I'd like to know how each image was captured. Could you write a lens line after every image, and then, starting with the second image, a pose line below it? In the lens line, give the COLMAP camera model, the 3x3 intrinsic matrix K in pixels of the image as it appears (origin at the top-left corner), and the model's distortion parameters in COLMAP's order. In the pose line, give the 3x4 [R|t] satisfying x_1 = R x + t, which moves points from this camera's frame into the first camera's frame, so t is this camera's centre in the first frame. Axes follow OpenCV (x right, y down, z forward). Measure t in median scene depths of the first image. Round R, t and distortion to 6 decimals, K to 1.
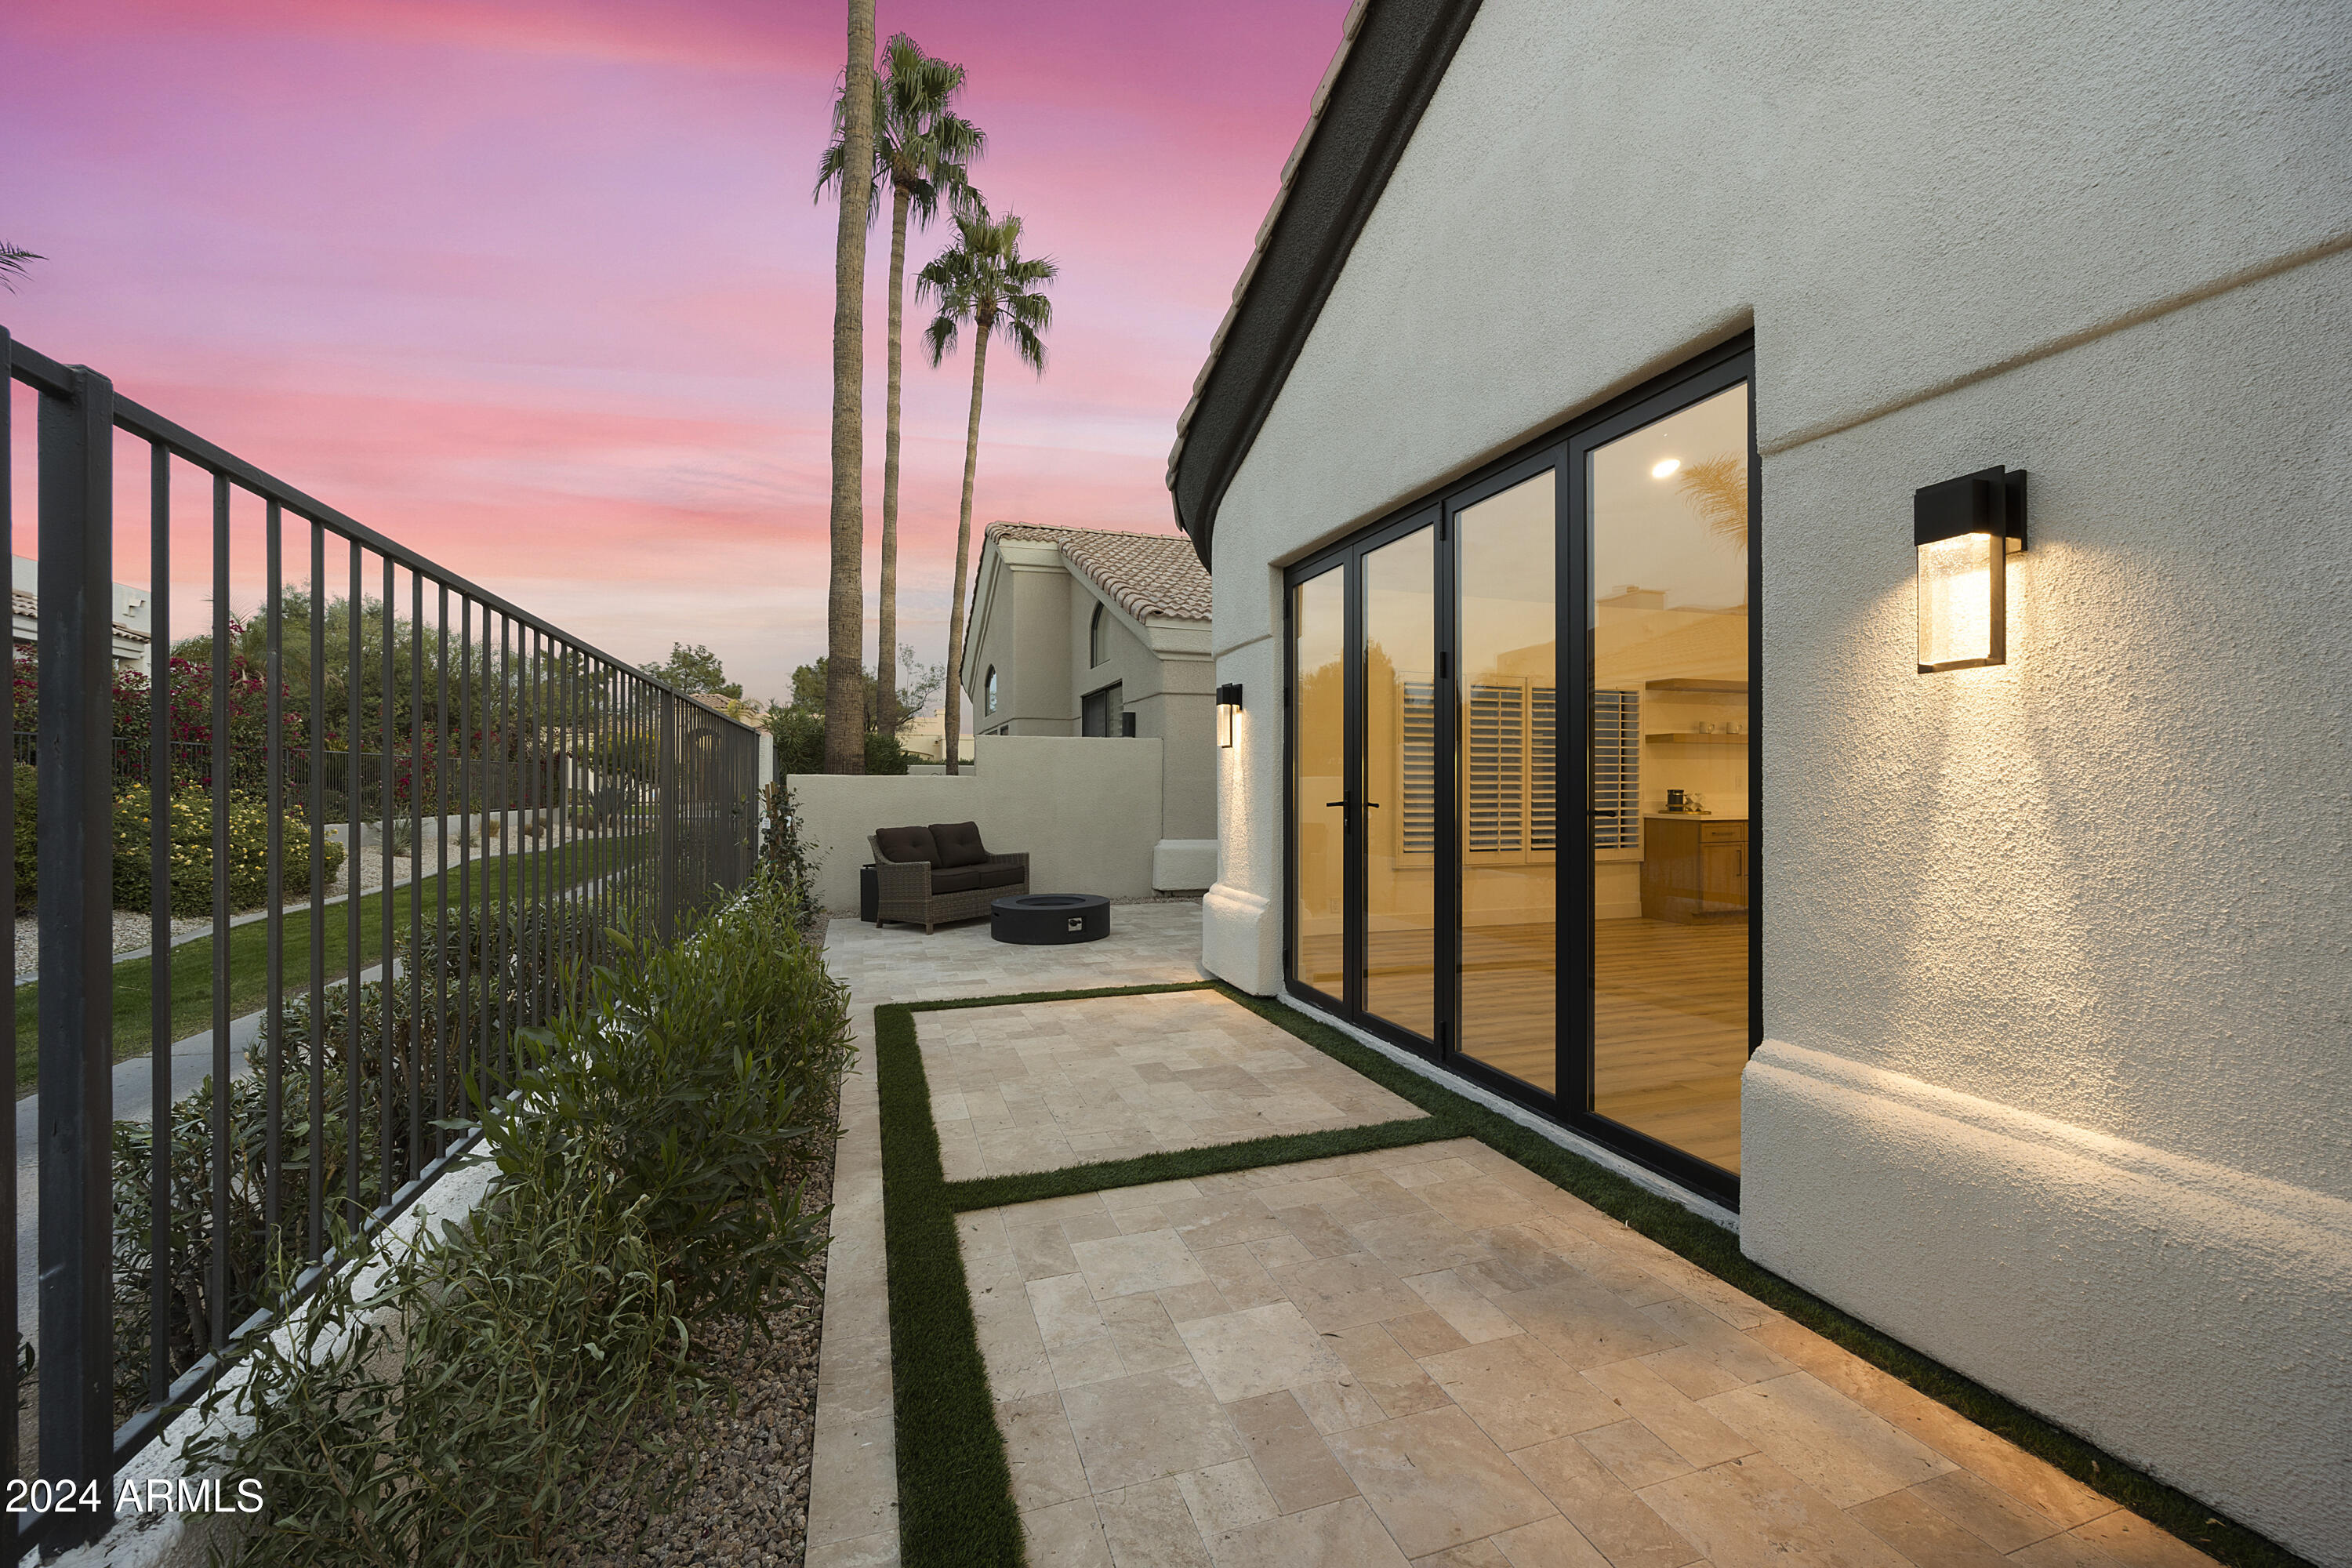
lens RADIAL K [[940.7, 0, 1158.6], [0, 940.7, 785.4], [0, 0, 1]] dist [-0.003897, 0.000629]
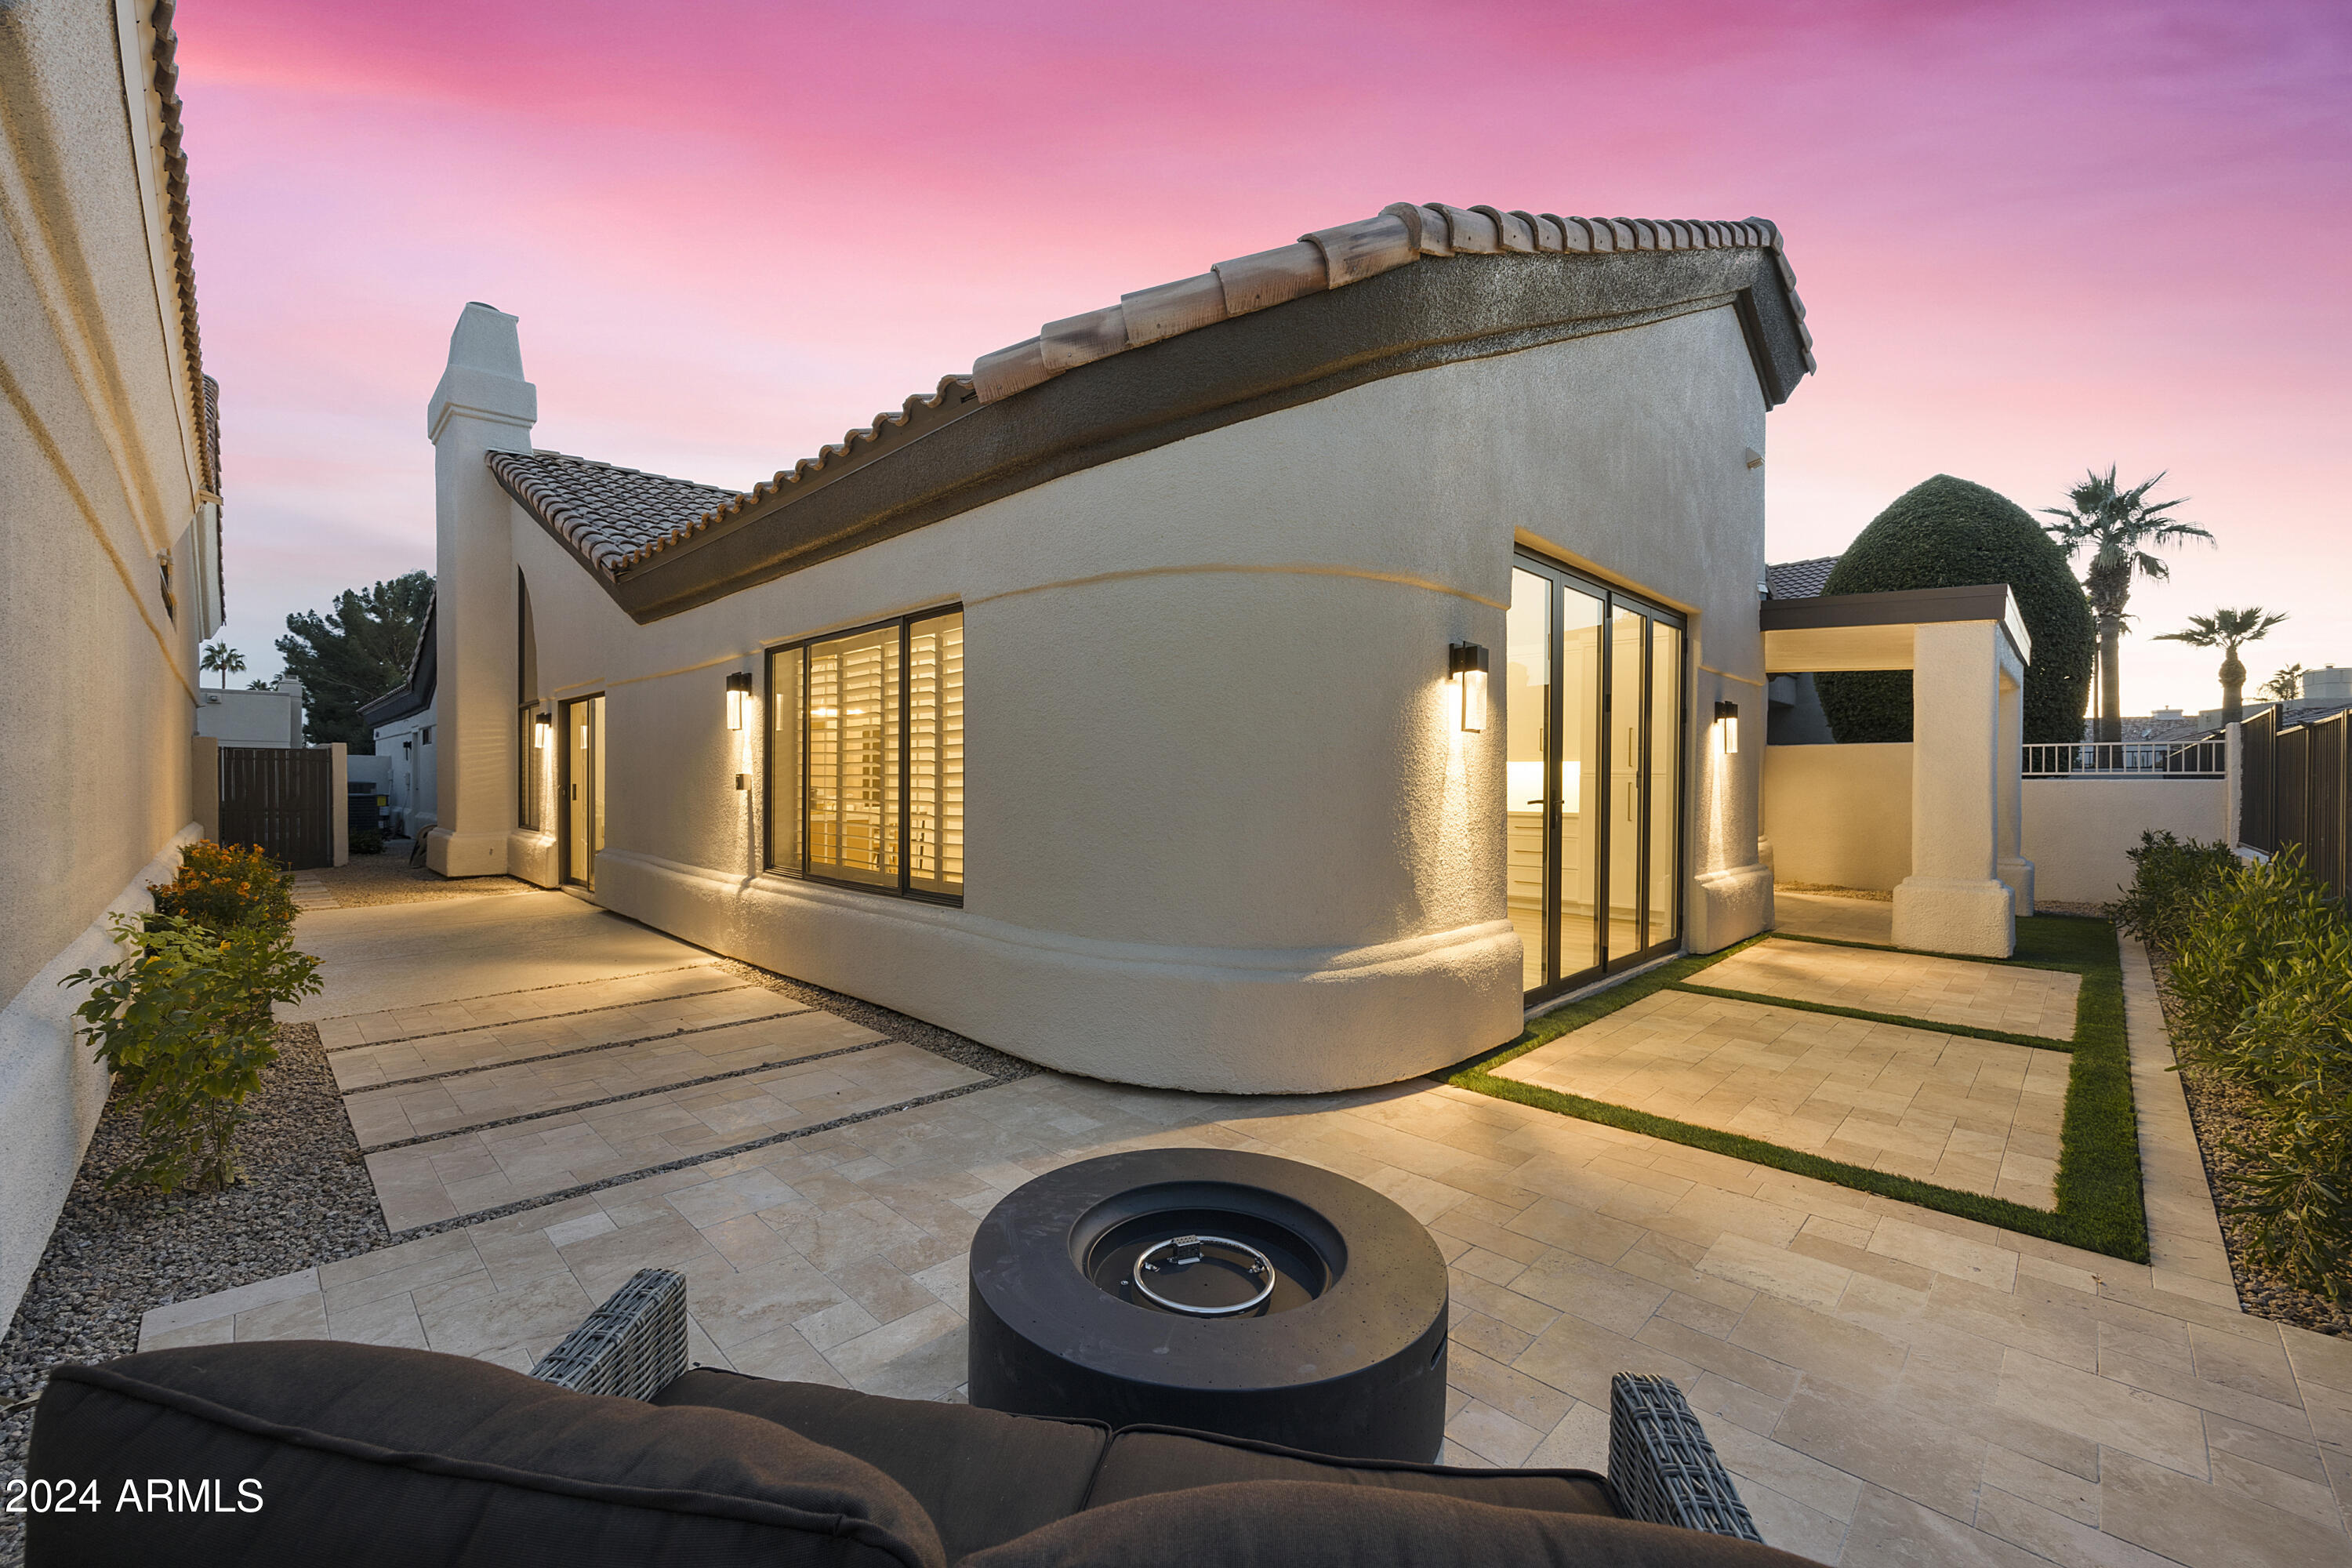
lens RADIAL K [[940.7, 0, 1159.2], [0, 940.7, 788.9], [0, 0, 1]] dist [-0.003897, 0.000629]
pose [[-0.461094, -0.009203, 0.887304, -0.661121], [-0.007034, 0.999953, 0.006716, 0.000365], [-0.887323, -0.003145, -0.461137, 2.247820]]
